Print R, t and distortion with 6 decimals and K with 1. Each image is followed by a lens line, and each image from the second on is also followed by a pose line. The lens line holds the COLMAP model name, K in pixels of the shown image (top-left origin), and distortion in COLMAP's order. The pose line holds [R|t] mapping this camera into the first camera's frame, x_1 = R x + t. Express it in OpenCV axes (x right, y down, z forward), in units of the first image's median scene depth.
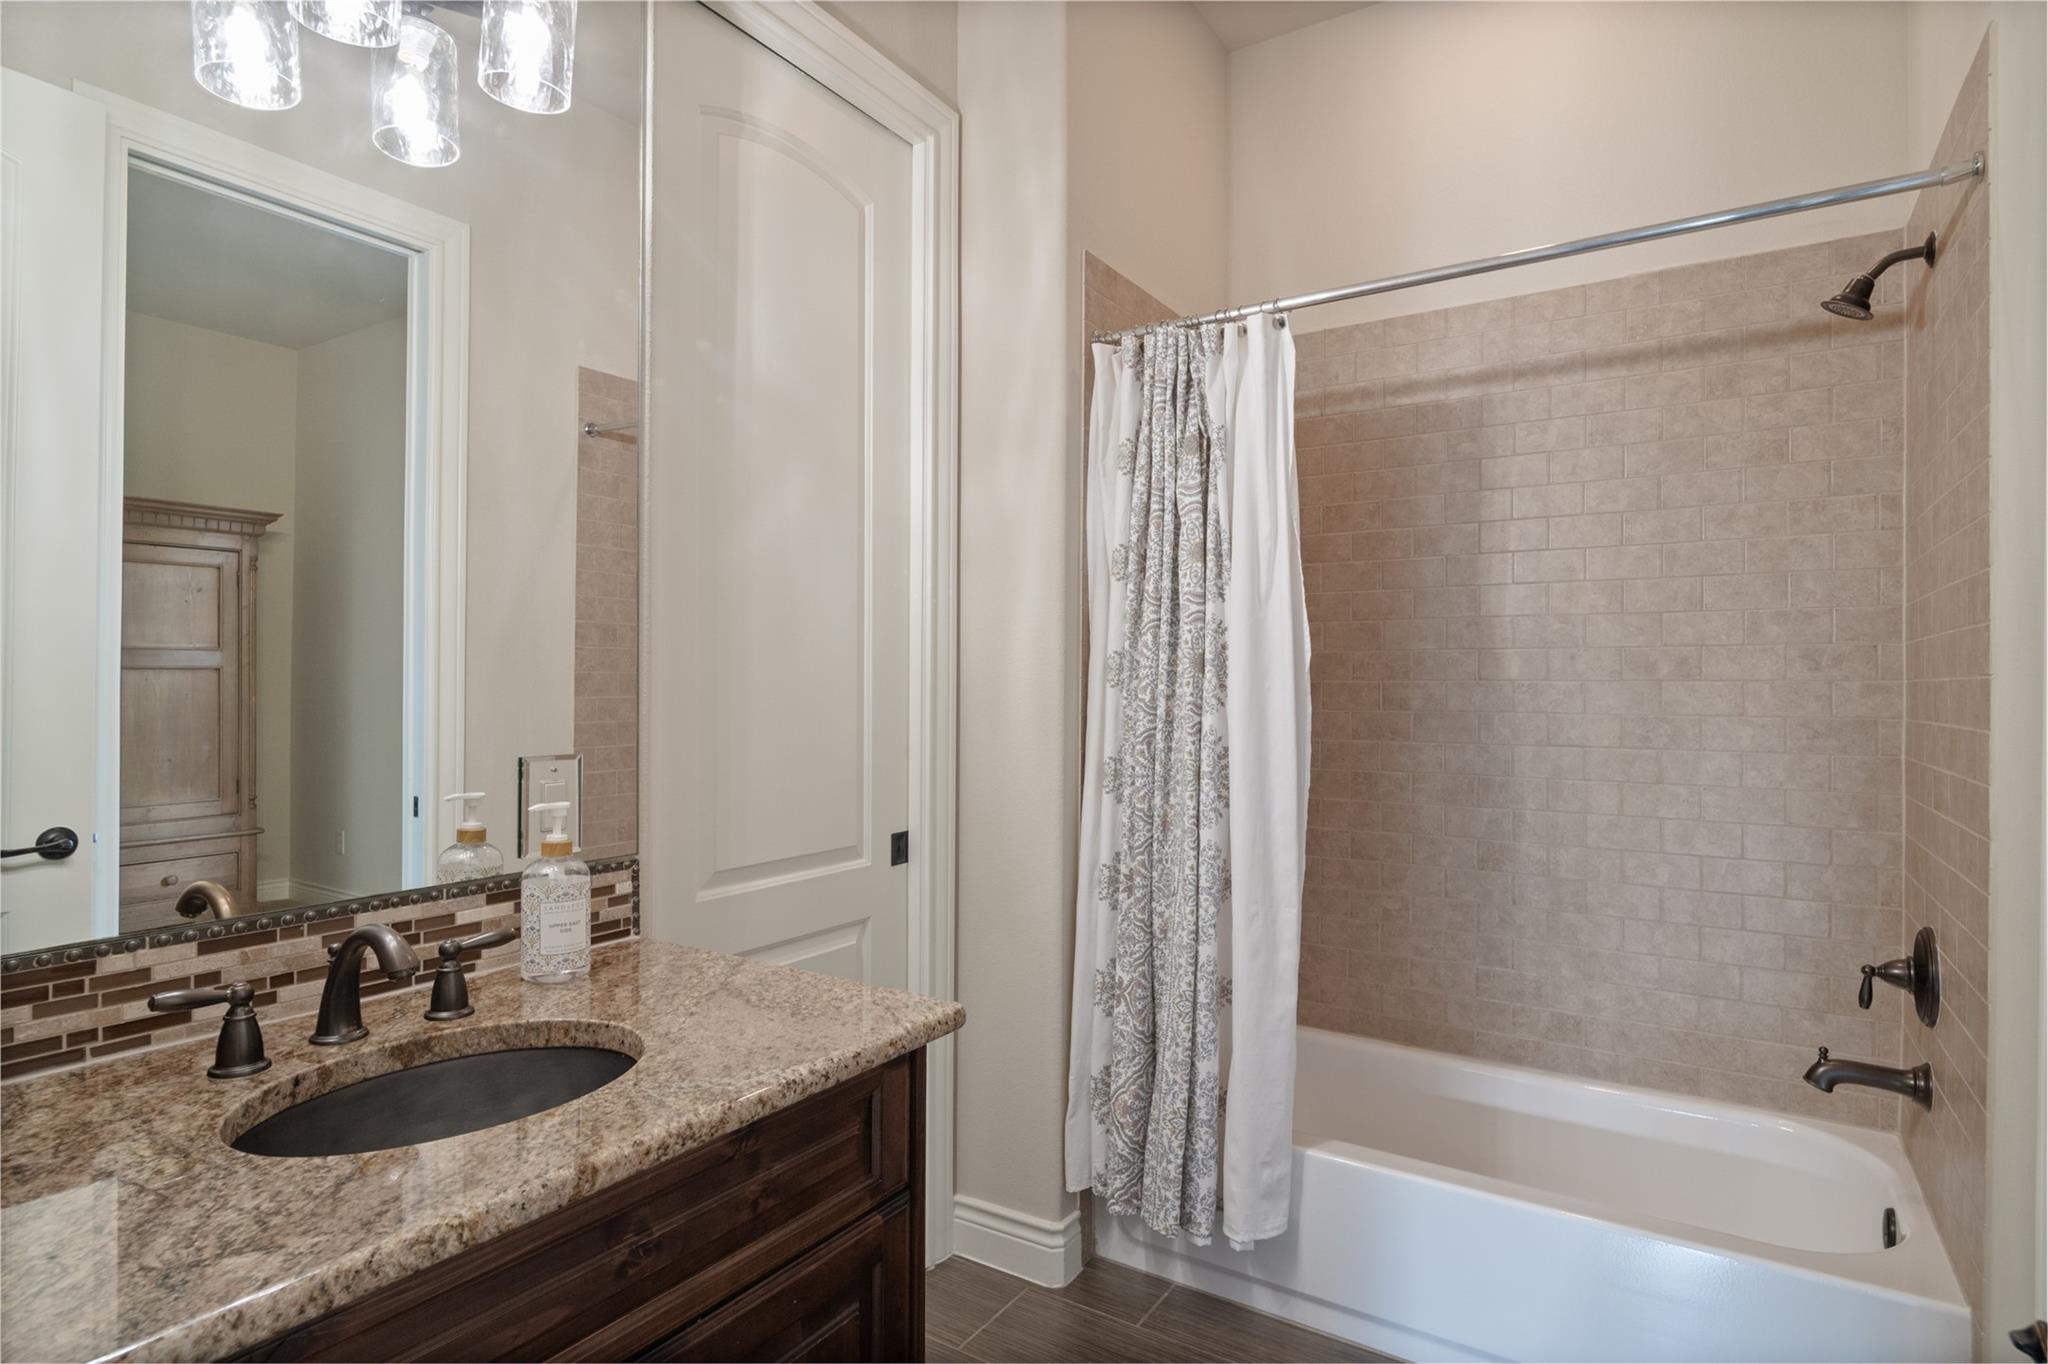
lens RADIAL K [[1108.5, 0, 1008.2], [0, 1108.5, 684.1], [0, 0, 1]] dist [-0.003855, -0.001039]
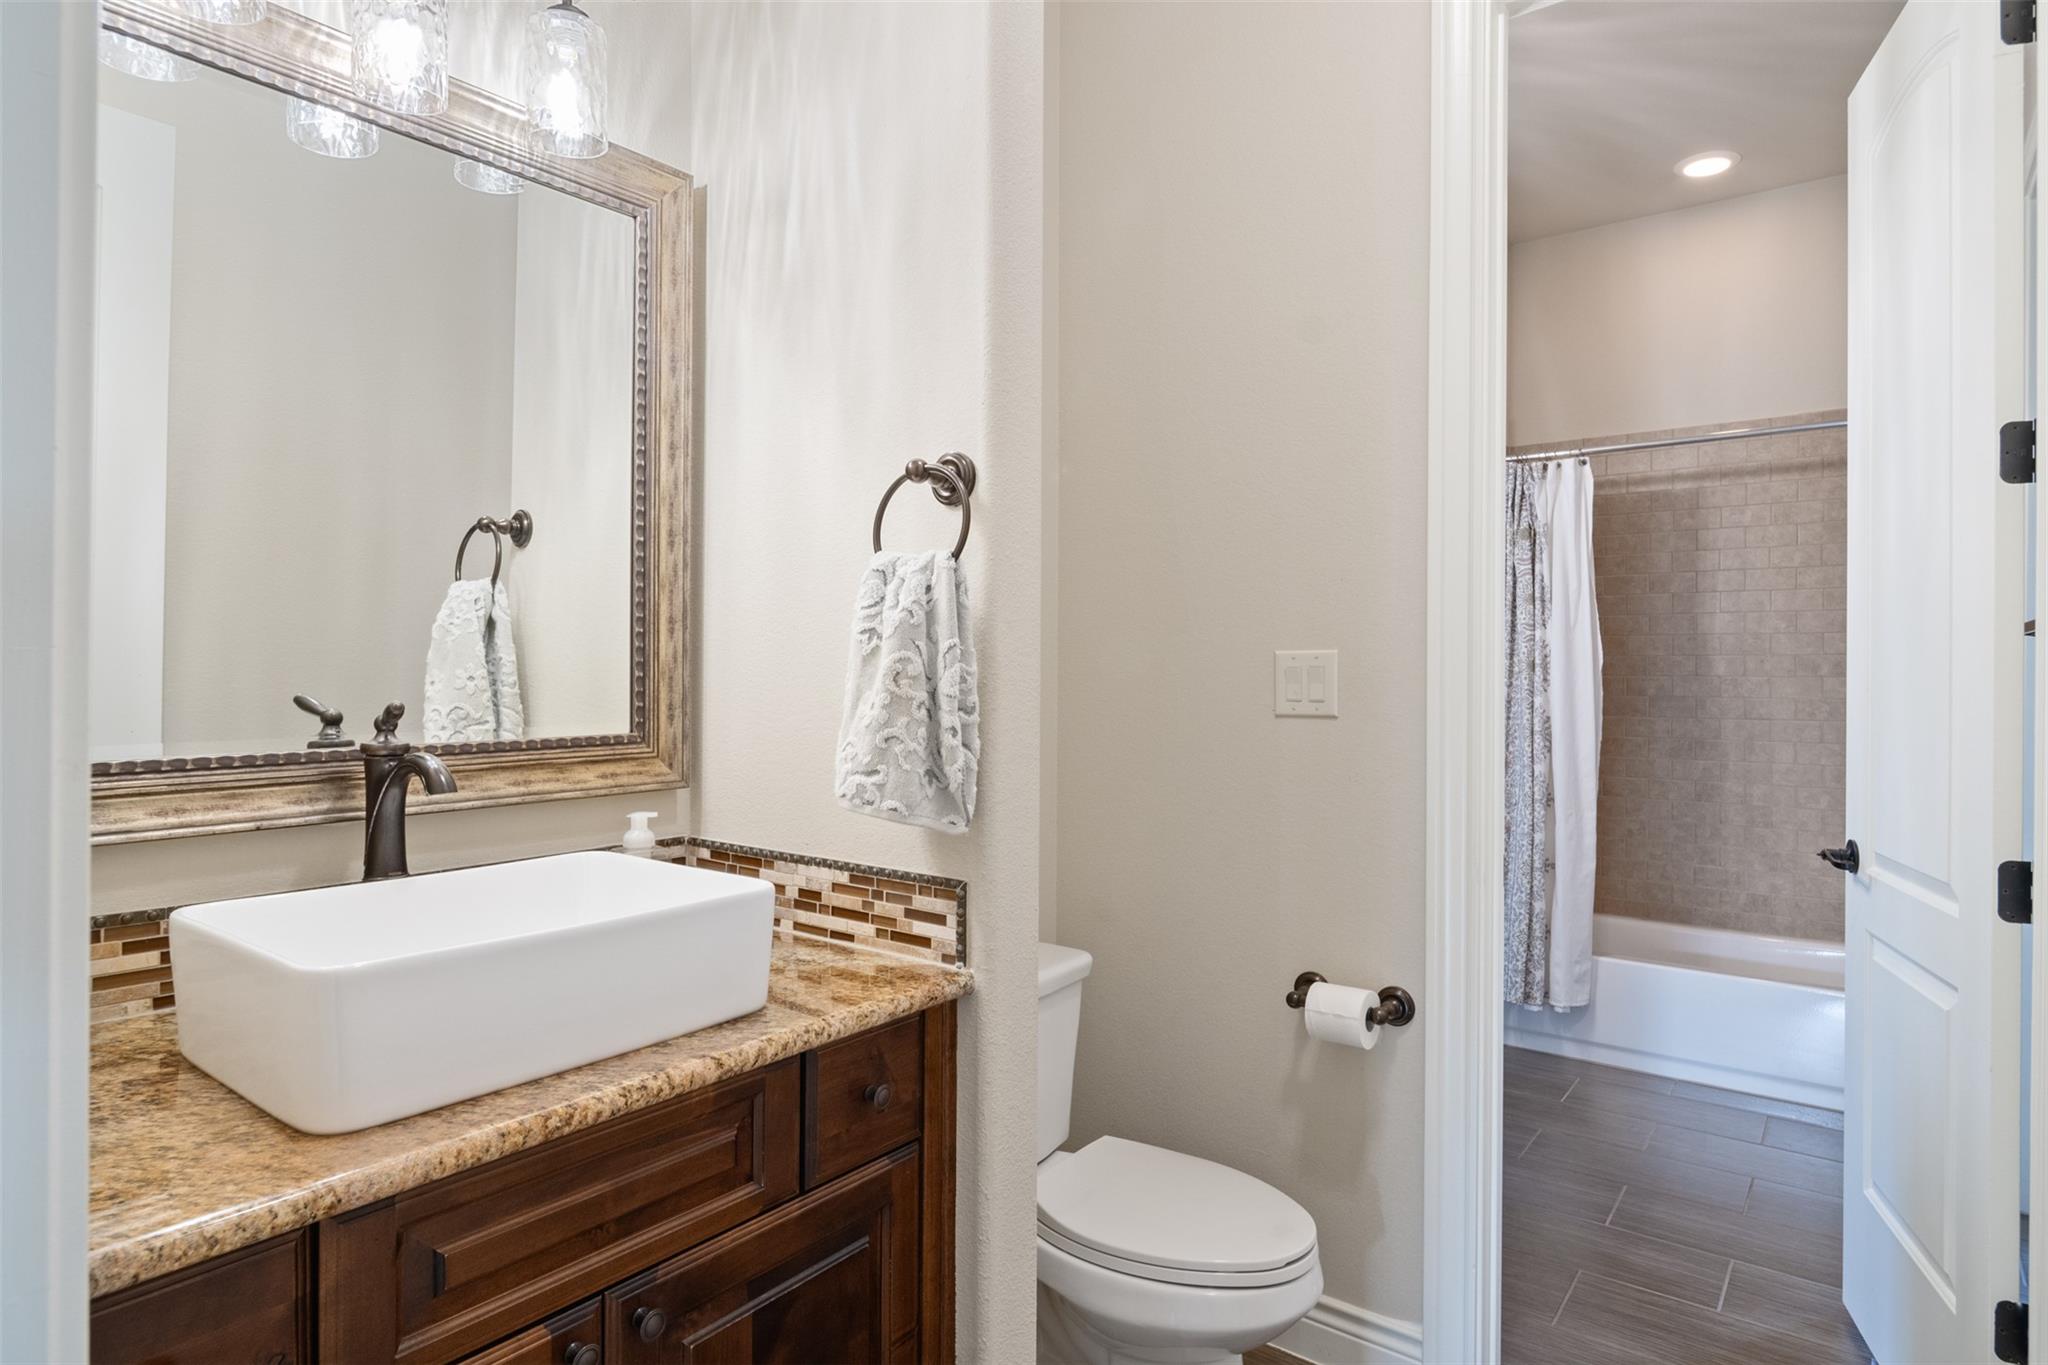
lens RADIAL K [[1108.5, 0, 1039.4], [0, 1108.5, 676.6], [0, 0, 1]] dist [-0.003855, -0.001039]
pose [[0.996662, 0.001114, -0.081632, -0.372771], [-0.001174, 0.999999, -0.000687, -0.000603], [0.081632, 0.000781, 0.996662, -0.625652]]
